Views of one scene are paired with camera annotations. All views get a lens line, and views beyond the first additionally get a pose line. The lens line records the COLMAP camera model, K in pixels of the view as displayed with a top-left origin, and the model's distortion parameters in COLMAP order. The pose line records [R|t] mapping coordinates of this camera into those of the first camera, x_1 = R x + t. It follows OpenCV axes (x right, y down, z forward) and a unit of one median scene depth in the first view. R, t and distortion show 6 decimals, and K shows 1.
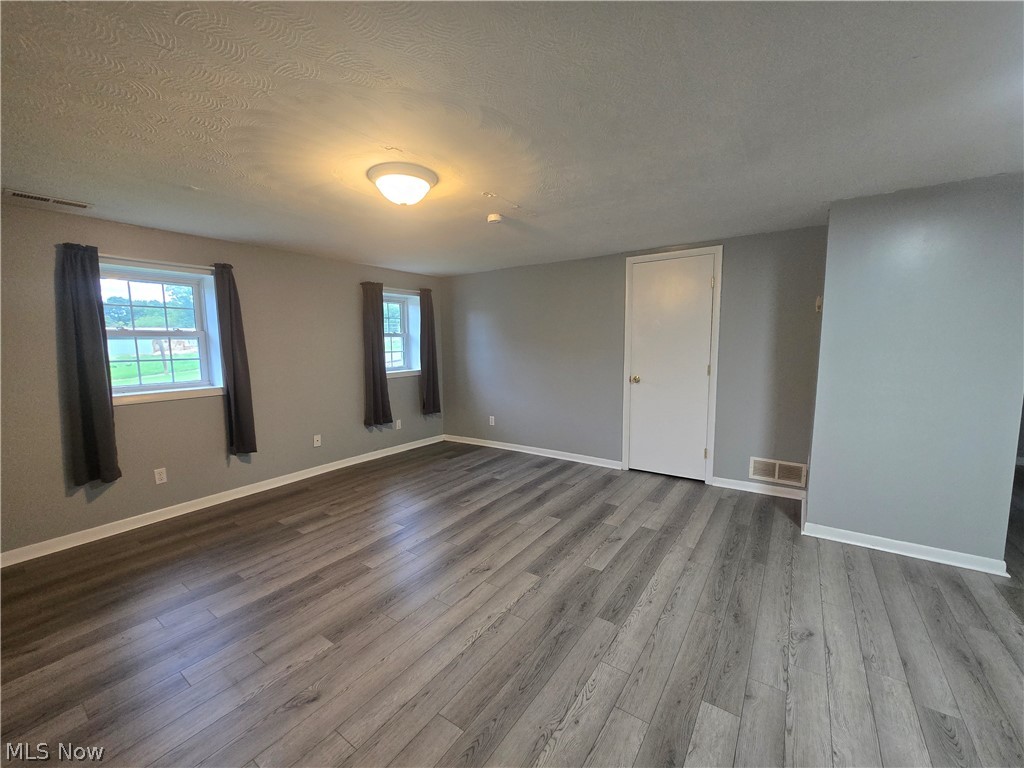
lens RADIAL K [[413.5, 0, 488.0], [0, 413.5, 389.6], [0, 0, 1]] dist [-0.004103, -0.000376]
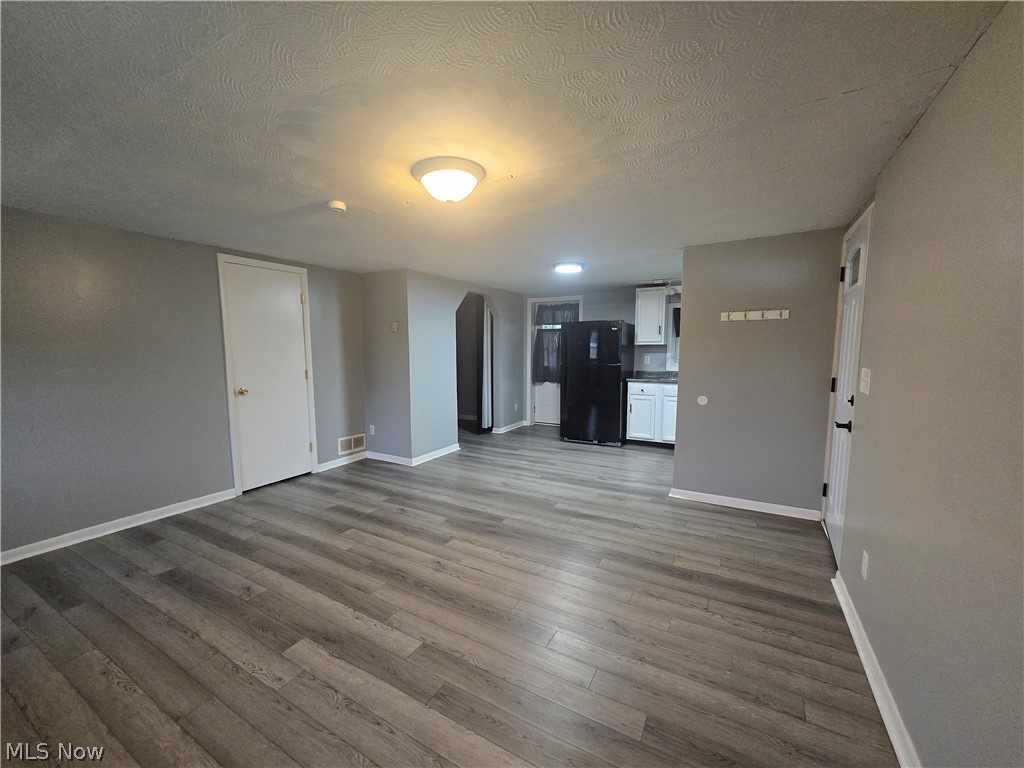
lens RADIAL K [[413.5, 0, 510.4], [0, 413.5, 386.0], [0, 0, 1]] dist [-0.004103, -0.000376]
pose [[-0.119634, -0.081544, 0.989464, -0.716326], [0.117953, 0.988395, 0.095717, -0.062909], [-0.985786, 0.128161, -0.108627, 0.608930]]
